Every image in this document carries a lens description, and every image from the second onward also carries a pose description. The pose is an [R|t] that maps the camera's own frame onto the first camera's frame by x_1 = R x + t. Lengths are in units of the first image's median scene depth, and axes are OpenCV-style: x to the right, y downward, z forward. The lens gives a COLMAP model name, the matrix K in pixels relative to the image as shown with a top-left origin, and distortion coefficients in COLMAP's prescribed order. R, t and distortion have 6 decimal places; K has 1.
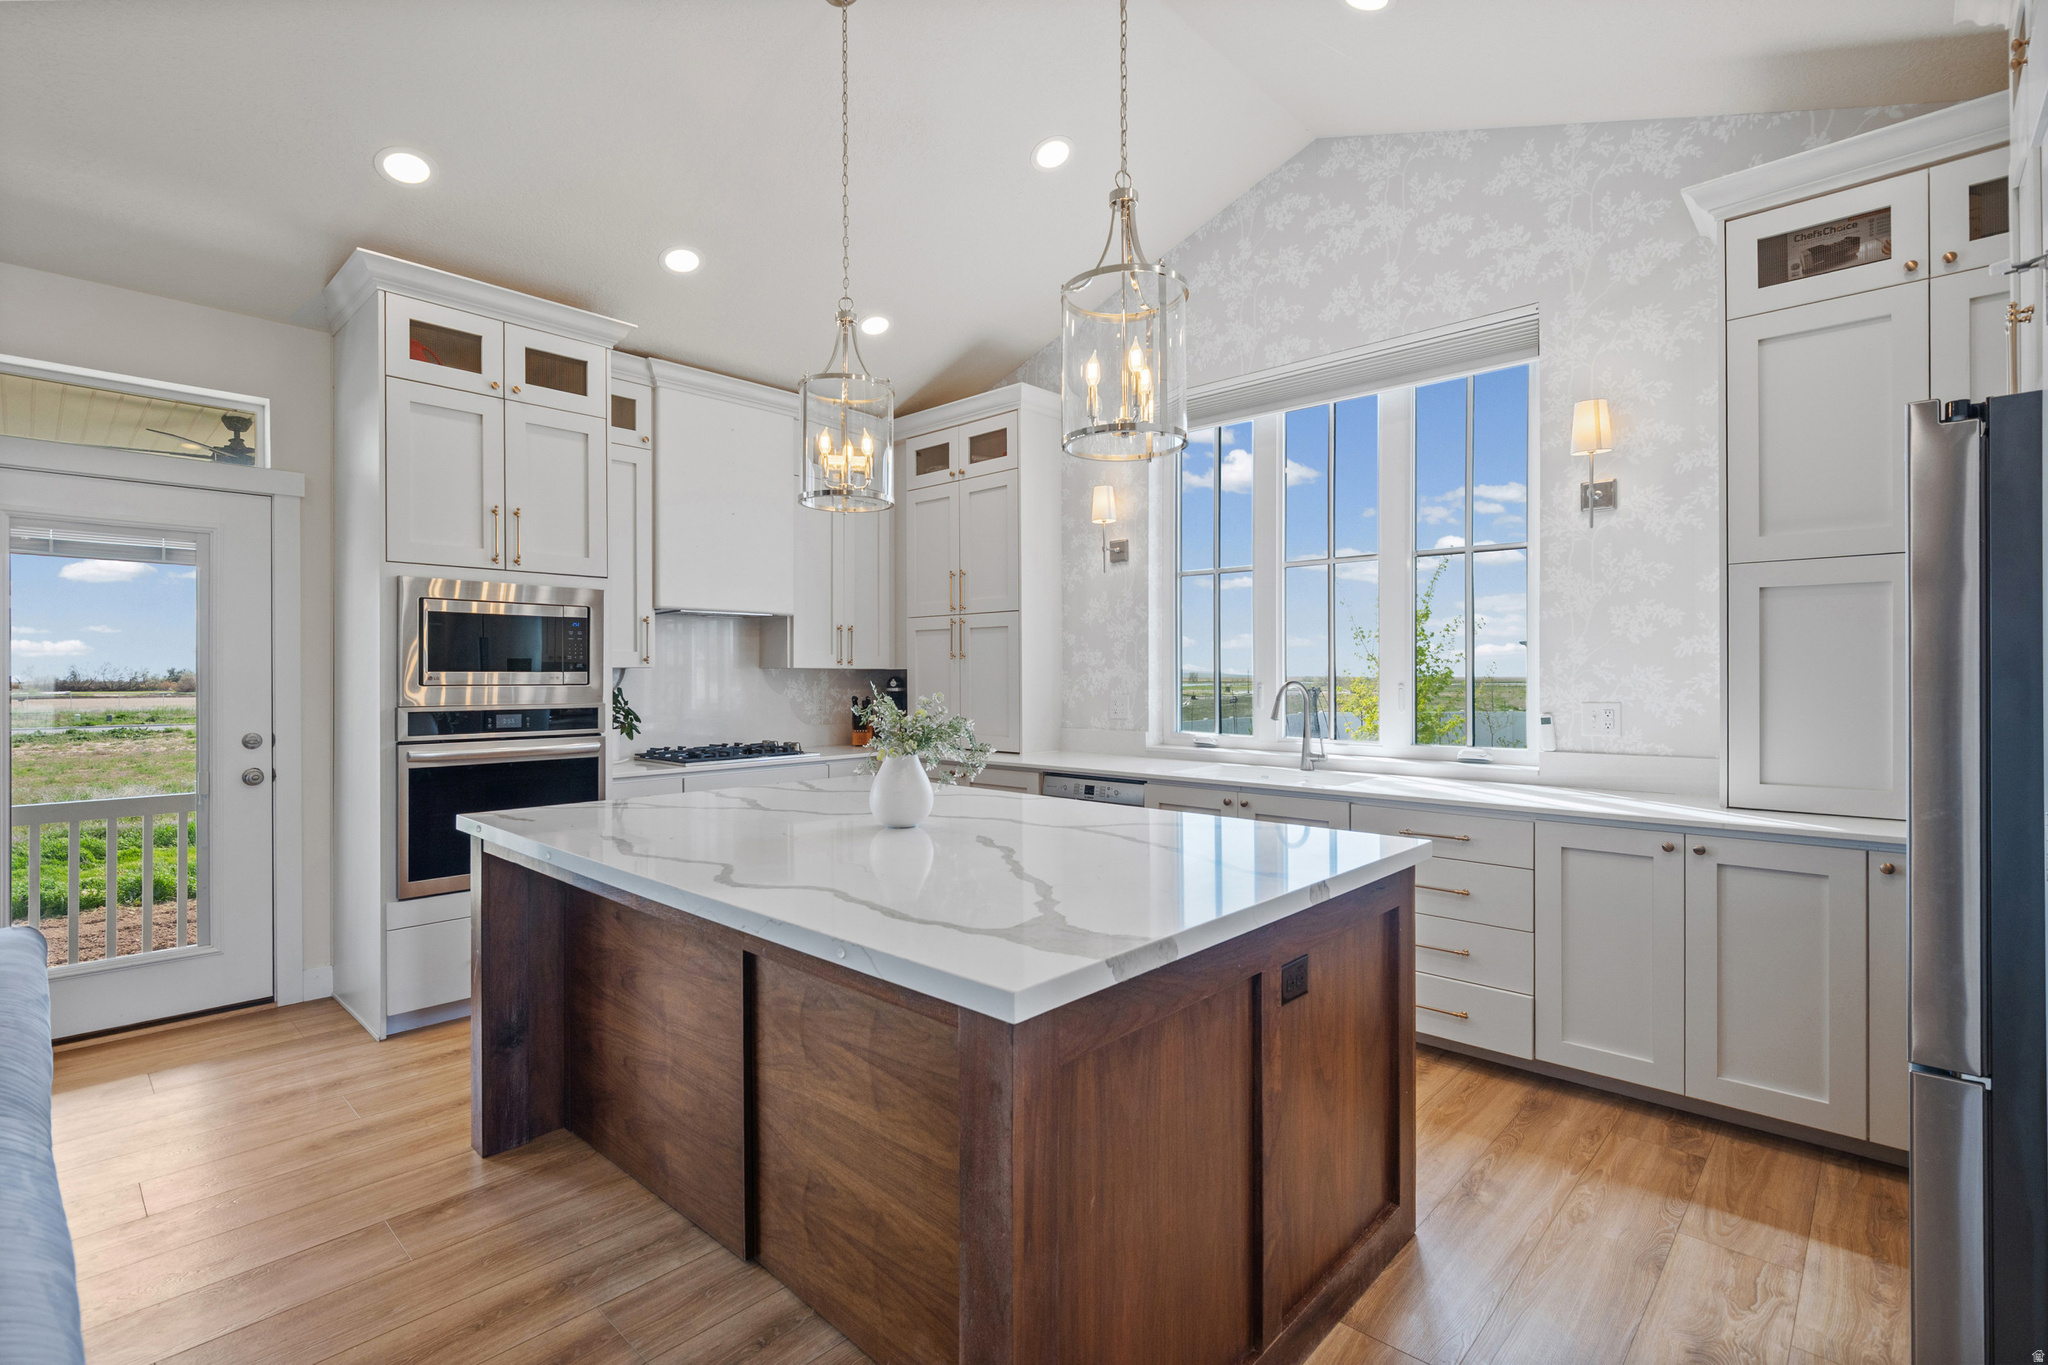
lens RADIAL K [[938.5, 0, 1037.5], [0, 938.5, 679.2], [0, 0, 1]] dist [0.003135, -0.000214]
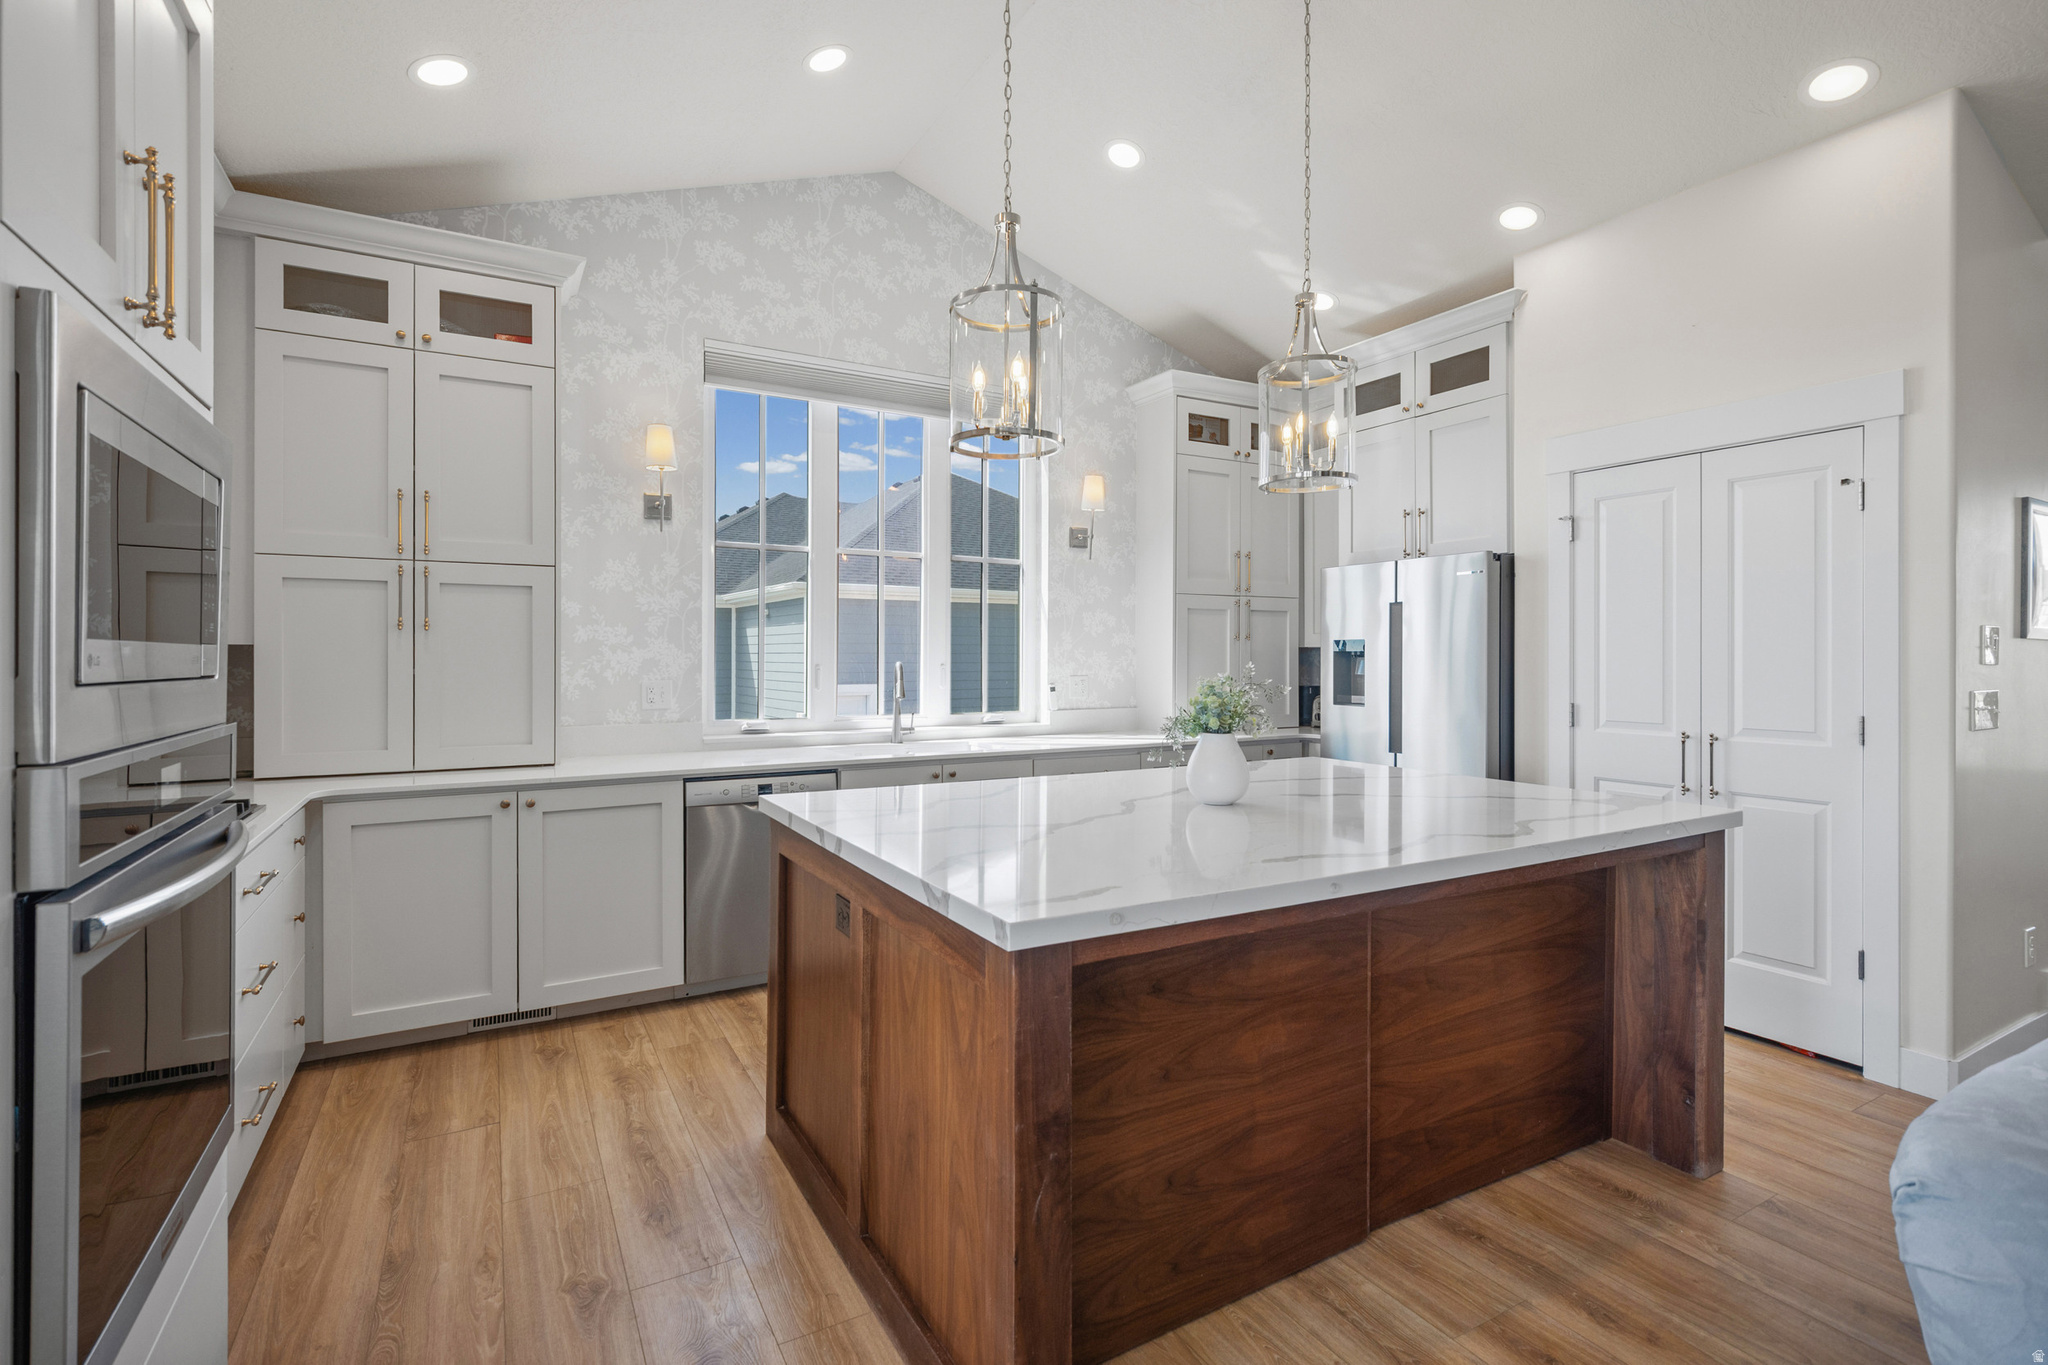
lens RADIAL K [[938.5, 0, 995.5], [0, 938.5, 654.1], [0, 0, 1]] dist [0.003135, -0.000214]
pose [[0.317217, 0.005881, 0.948335, -0.755221], [0.004225, 0.999962, -0.007614, 0.001409], [-0.948344, 0.006422, 0.317180, 0.572451]]
